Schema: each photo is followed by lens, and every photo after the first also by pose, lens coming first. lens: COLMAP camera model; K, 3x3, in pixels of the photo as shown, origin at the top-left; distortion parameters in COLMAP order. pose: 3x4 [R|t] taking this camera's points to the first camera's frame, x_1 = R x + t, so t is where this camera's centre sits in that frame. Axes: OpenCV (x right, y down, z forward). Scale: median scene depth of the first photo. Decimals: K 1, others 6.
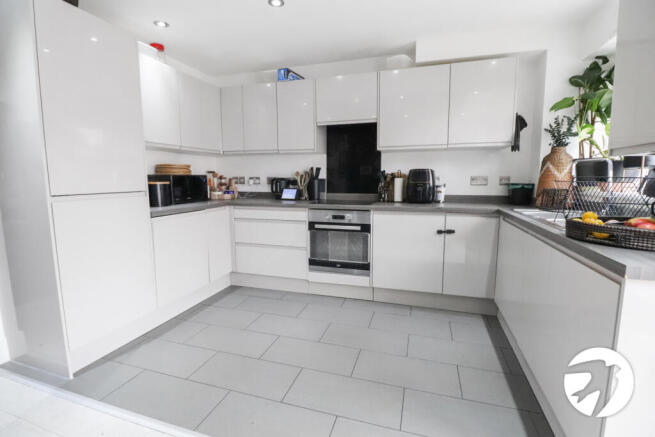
lens RADIAL K [[306.7, 0, 329.4], [0, 306.7, 210.5], [0, 0, 1]] dist [-0.003141, -0.000619]
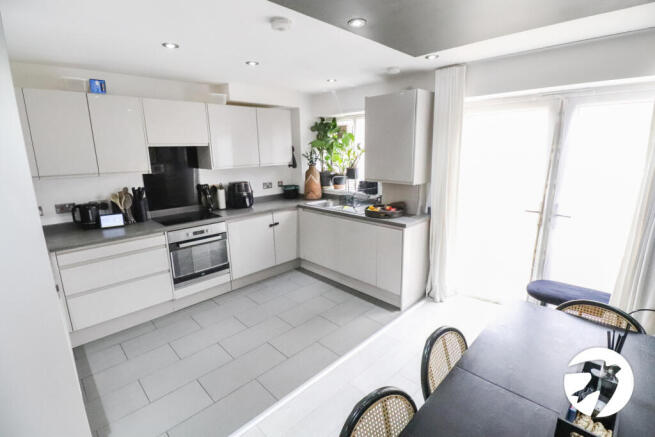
lens RADIAL K [[306.7, 0, 329.4], [0, 306.7, 210.5], [0, 0, 1]] dist [-0.003141, -0.000619]
pose [[0.468673, -0.181321, 0.864563, -0.701267], [0.111288, 0.983029, 0.145838, -0.168129], [-0.876334, 0.027865, 0.480898, 0.037132]]
